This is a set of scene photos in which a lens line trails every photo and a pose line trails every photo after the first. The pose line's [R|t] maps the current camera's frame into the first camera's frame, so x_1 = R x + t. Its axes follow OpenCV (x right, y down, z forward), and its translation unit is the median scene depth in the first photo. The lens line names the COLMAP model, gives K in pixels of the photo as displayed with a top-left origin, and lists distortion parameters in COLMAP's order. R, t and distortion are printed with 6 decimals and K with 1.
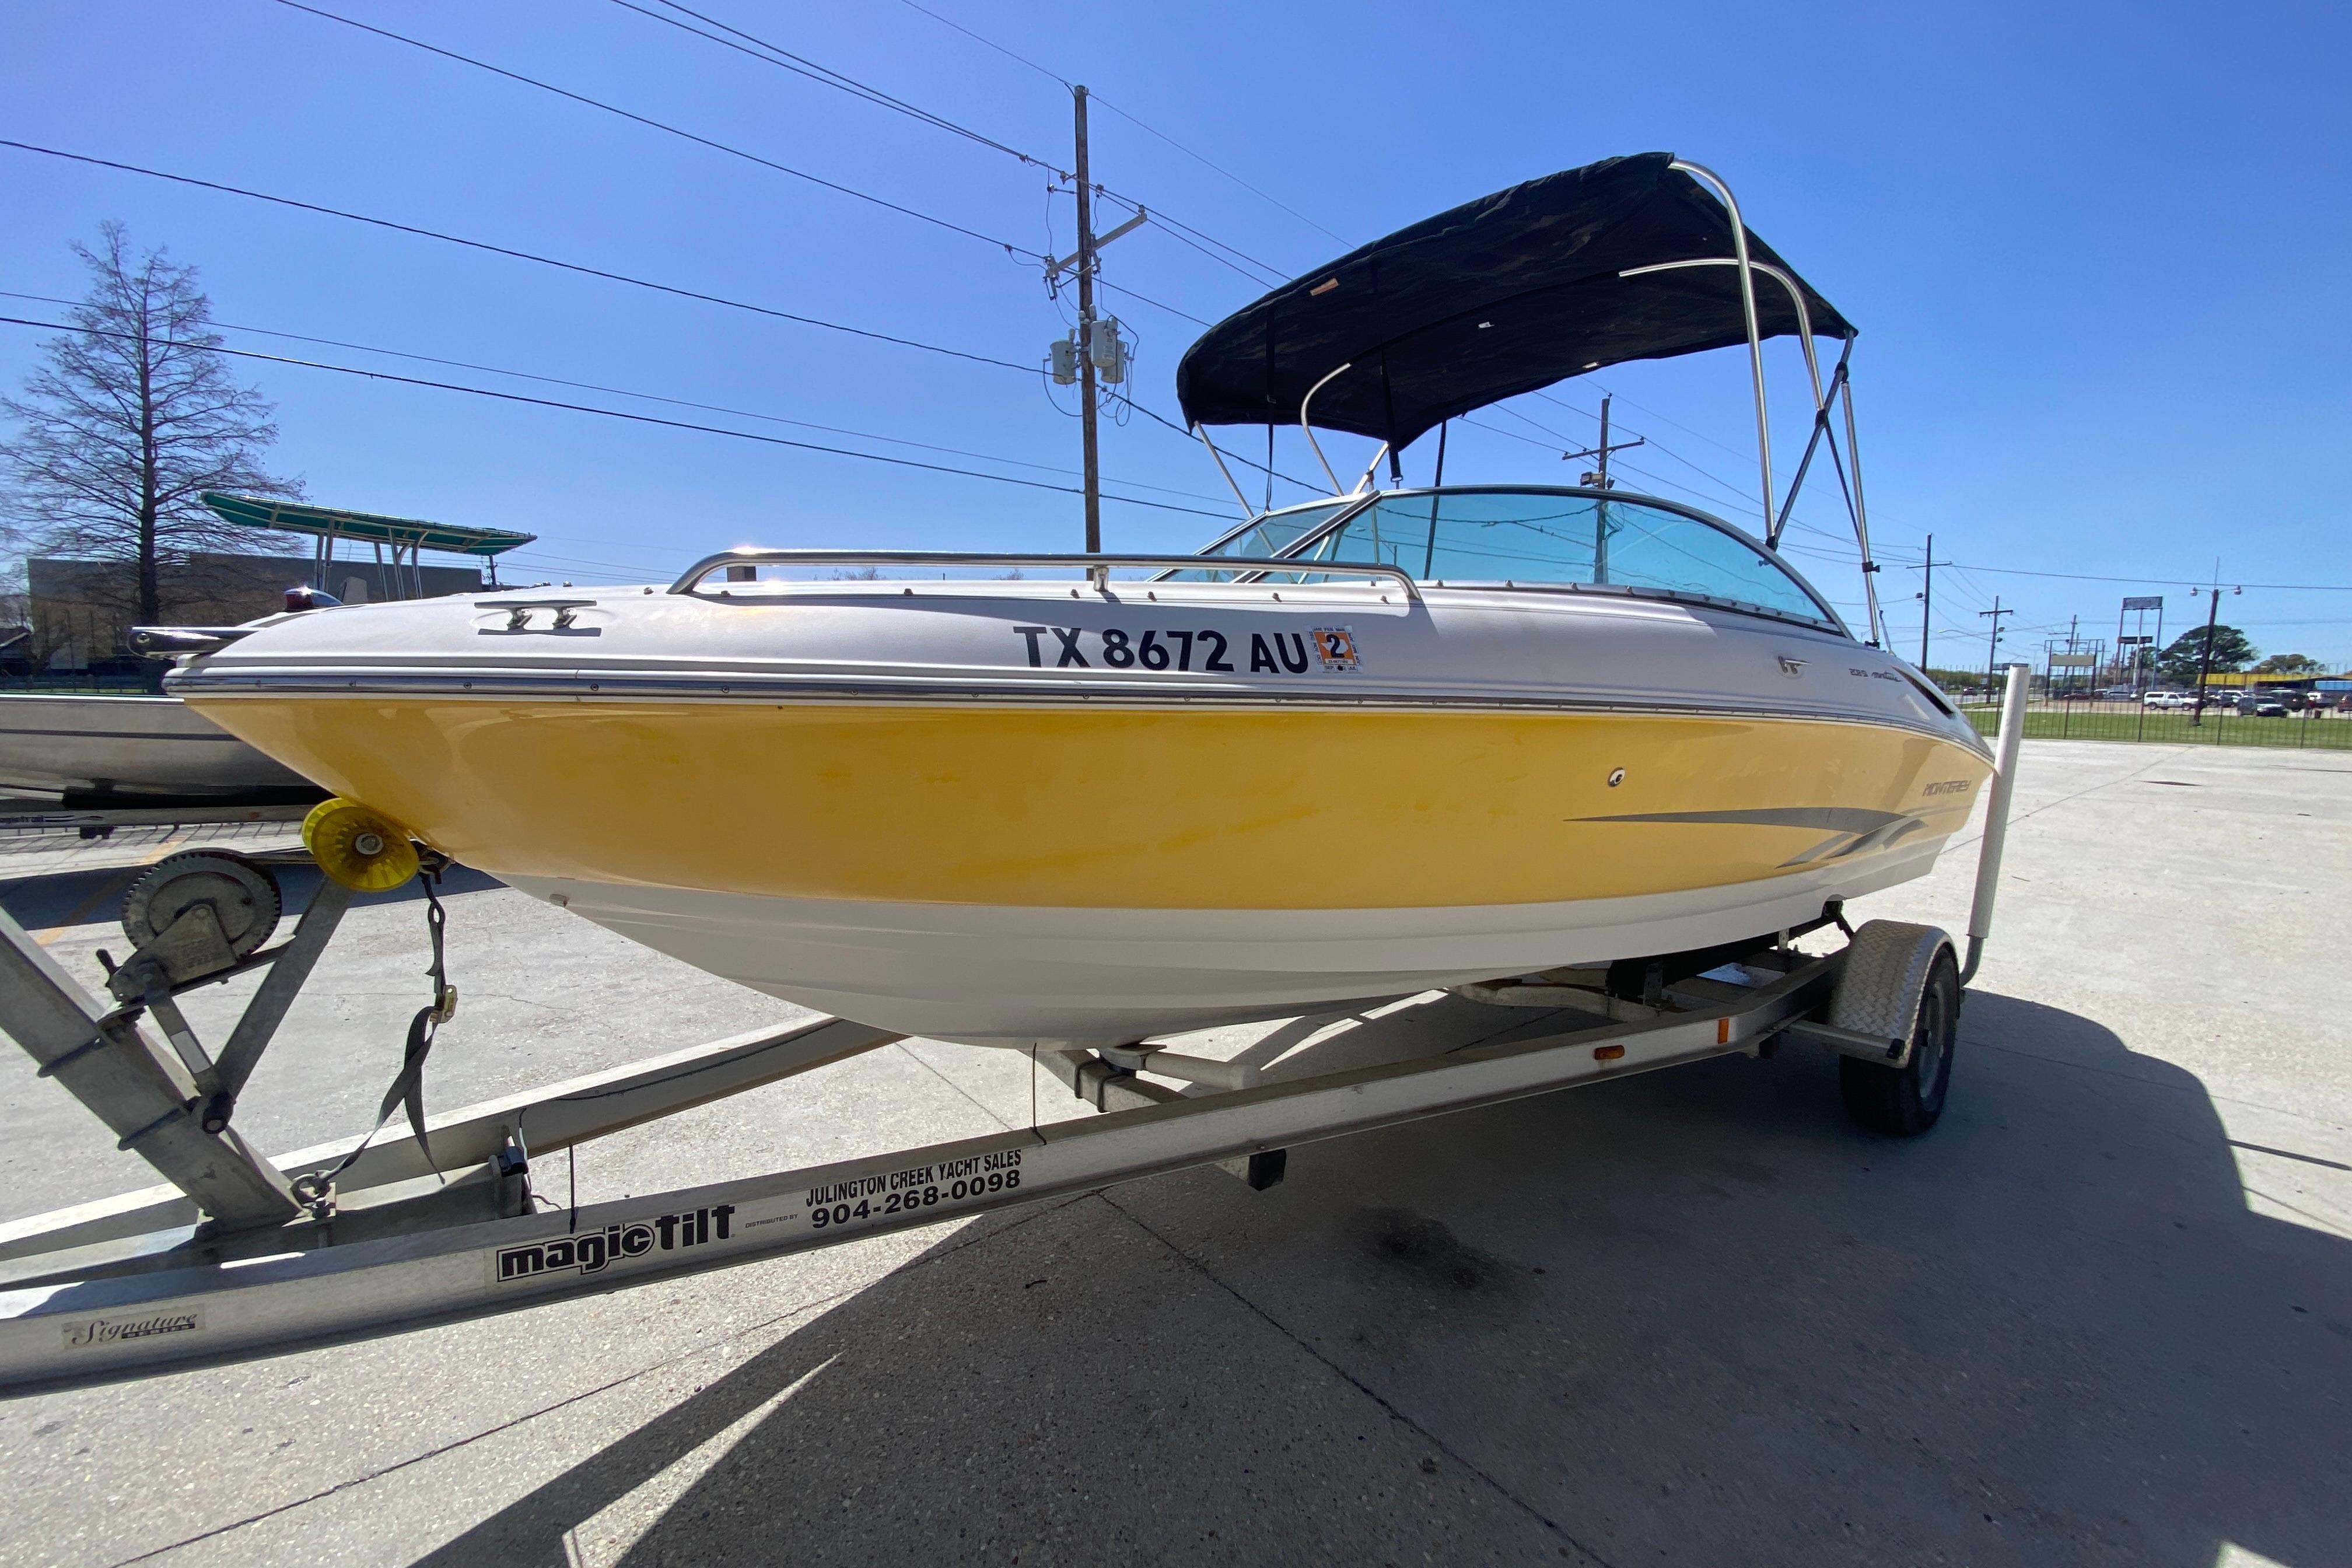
lens RADIAL K [[1061.1, 0, 1170.2], [0, 1061.1, 804.0], [0, 0, 1]] dist [0.020611, -0.022713]
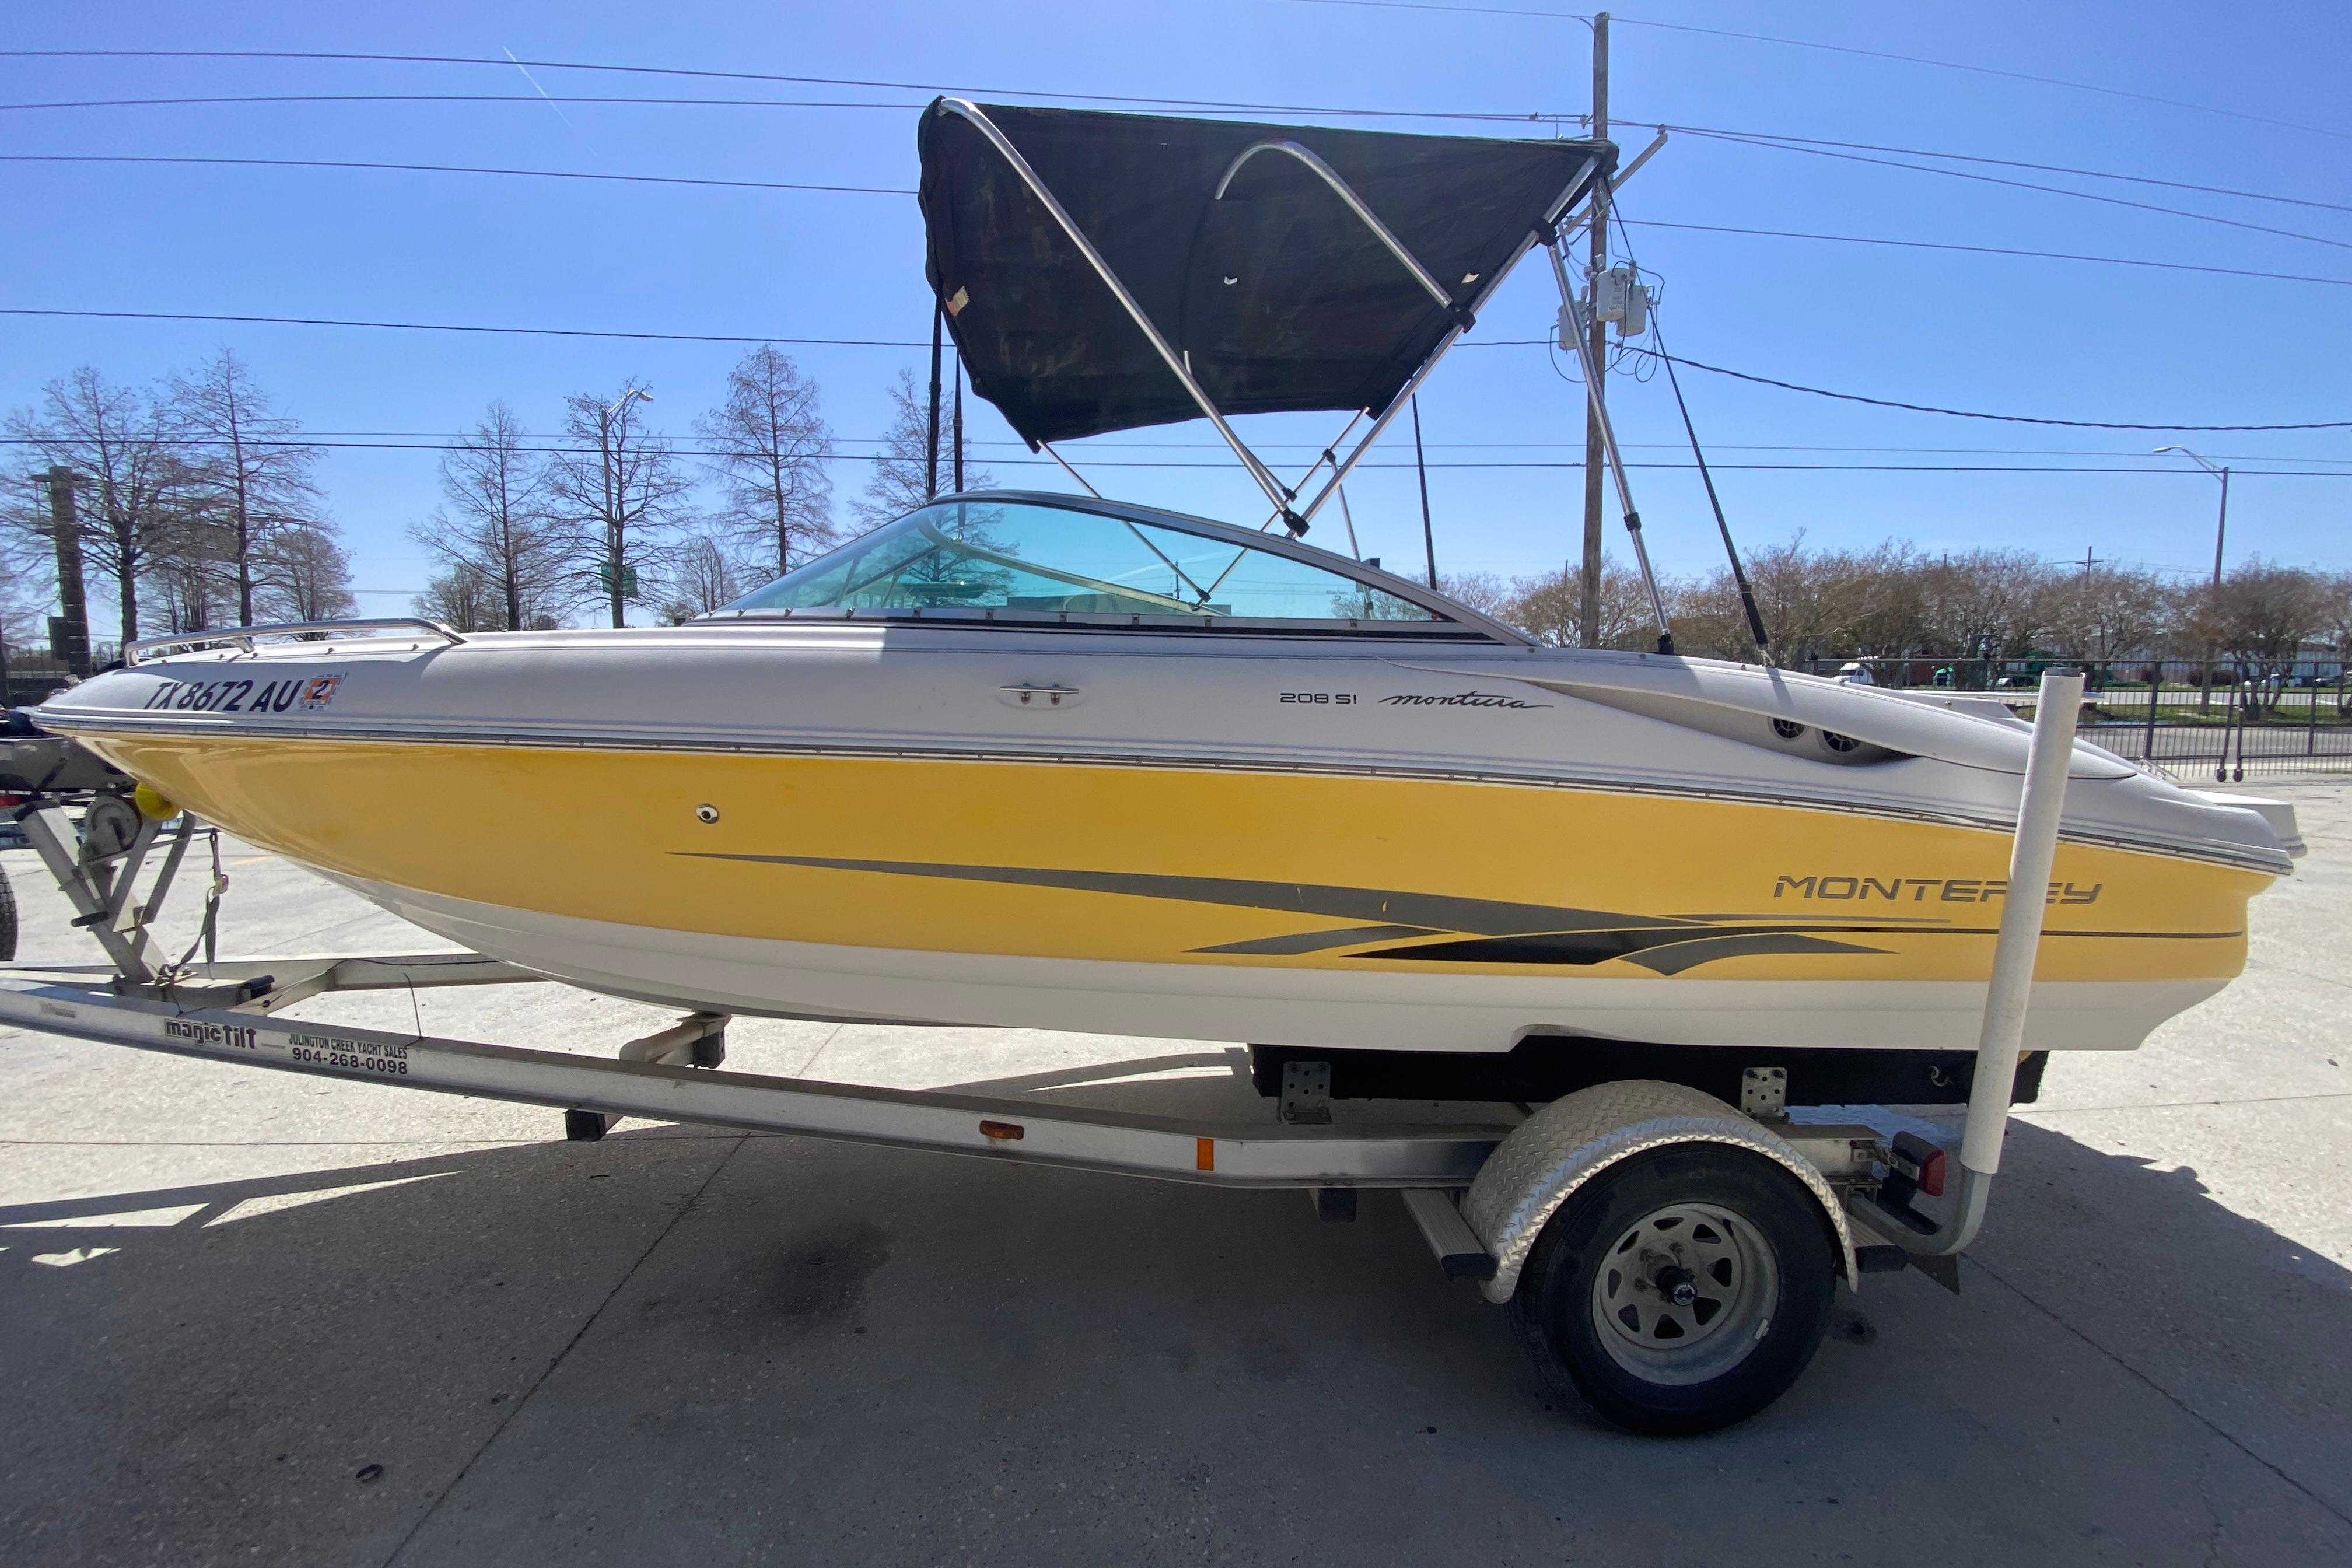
lens RADIAL K [[1055.7, 0, 1177.5], [0, 1055.7, 792.0], [0, 0, 1]] dist [0.025110, -0.033795]
pose [[0.759513, 0.063211, -0.647414, 1.393682], [-0.063036, 0.997735, 0.023464, -0.095717], [0.647431, 0.022989, 0.761777, 0.555723]]
